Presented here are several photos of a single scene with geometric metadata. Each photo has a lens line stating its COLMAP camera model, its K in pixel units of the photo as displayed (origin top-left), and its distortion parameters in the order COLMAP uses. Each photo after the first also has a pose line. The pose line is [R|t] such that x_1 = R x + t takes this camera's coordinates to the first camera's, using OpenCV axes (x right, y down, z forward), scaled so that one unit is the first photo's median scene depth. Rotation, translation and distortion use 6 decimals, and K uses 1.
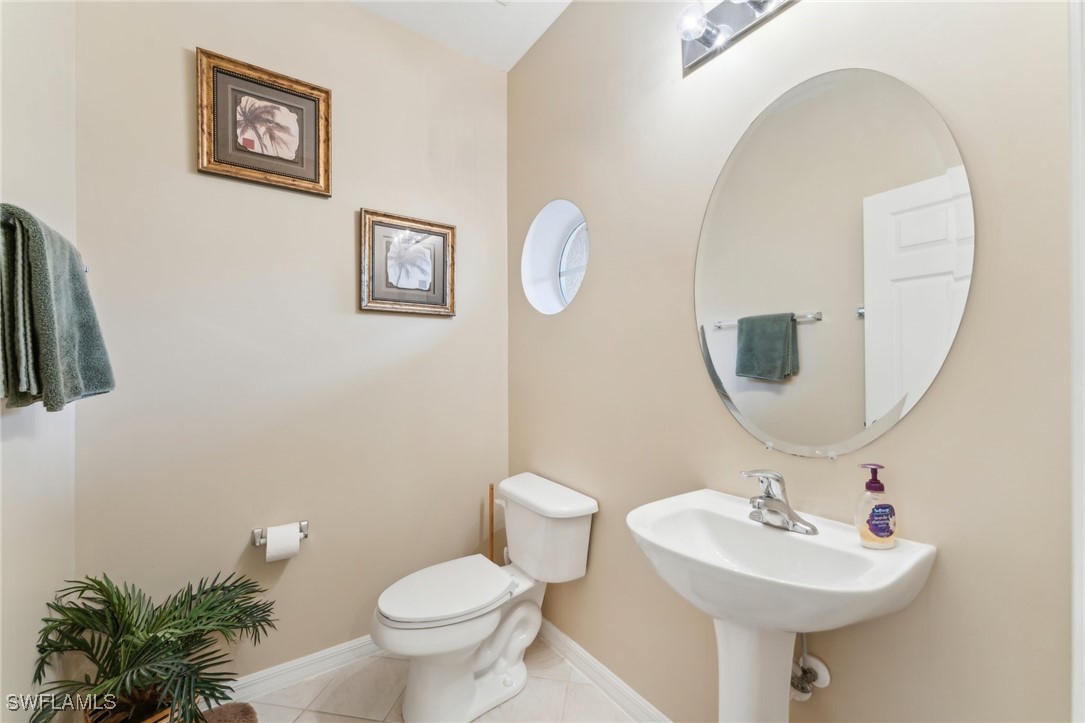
lens RADIAL K [[435.1, 0, 542.5], [0, 435.1, 361.5], [0, 0, 1]] dist [-0.031338, -0.000062]
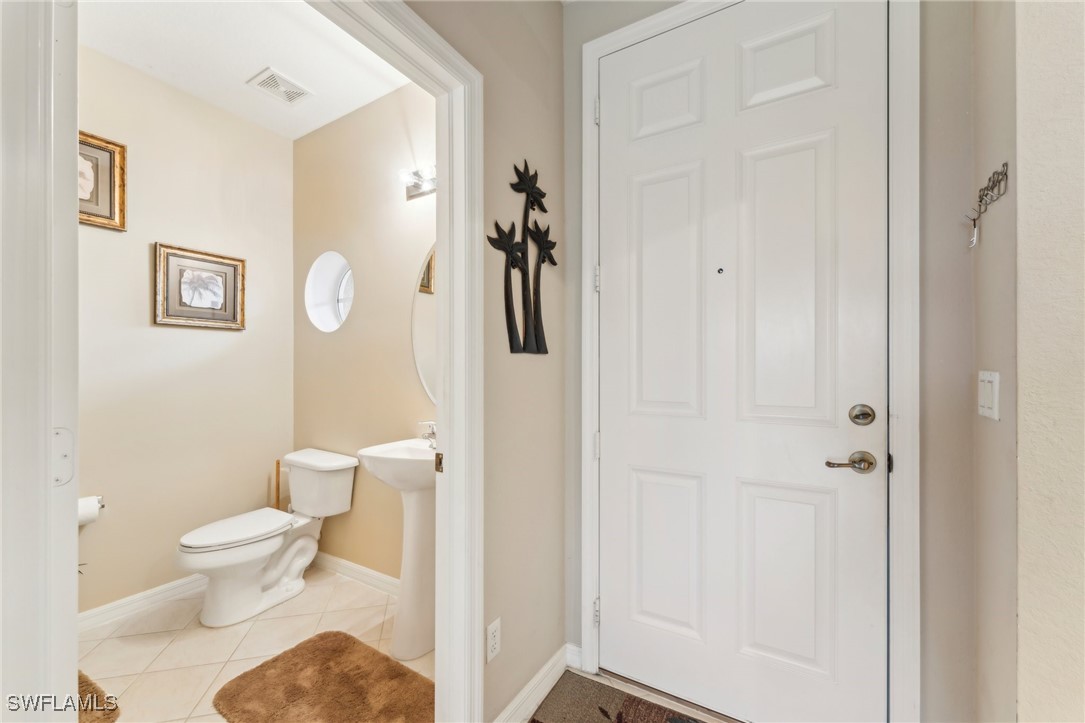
lens RADIAL K [[434.5, 0, 541.2], [0, 434.5, 368.0], [0, 0, 1]] dist [-0.000308, -0.000388]
pose [[0.913156, 0.002805, 0.407602, 0.081544], [-0.004877, 0.999980, 0.004045, -0.003316], [-0.407582, -0.005682, 0.913151, -0.583635]]
